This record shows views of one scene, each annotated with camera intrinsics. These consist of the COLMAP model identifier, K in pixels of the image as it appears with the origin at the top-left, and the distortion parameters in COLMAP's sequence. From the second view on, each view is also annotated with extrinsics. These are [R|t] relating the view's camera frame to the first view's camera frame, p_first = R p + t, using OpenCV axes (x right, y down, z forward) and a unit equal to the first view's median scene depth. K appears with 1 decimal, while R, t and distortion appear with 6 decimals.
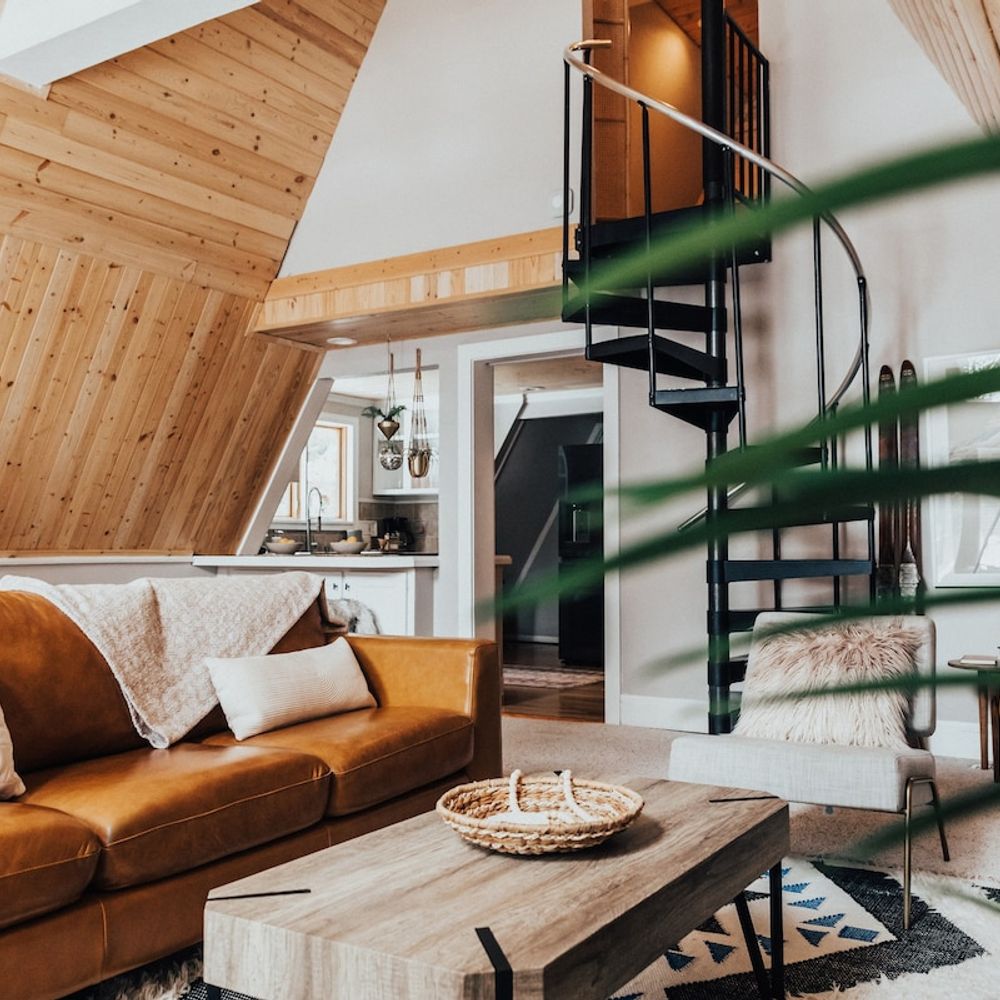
lens RADIAL K [[978.0, 0, 500.0], [0, 978.0, 500.0], [0, 0, 1]] dist [-0.014901, -0.011928]
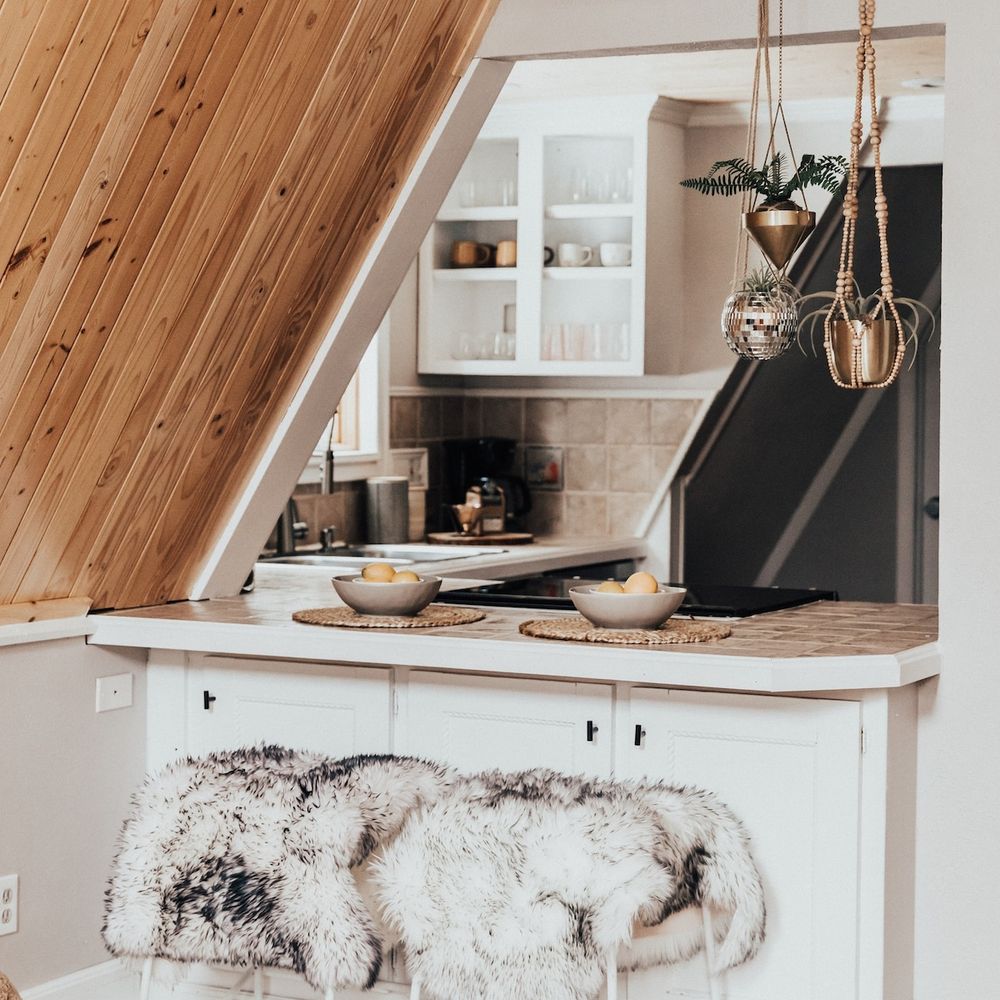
lens RADIAL K [[2317.9, 0, 500.0], [0, 2317.9, 500.0], [0, 0, 1]] dist [0.049133, -0.305658]
pose [[0.998522, 0.007569, 0.053813, -0.226446], [-0.011917, 0.996647, 0.080949, -0.043684], [-0.053020, -0.081471, 0.995264, 0.249164]]
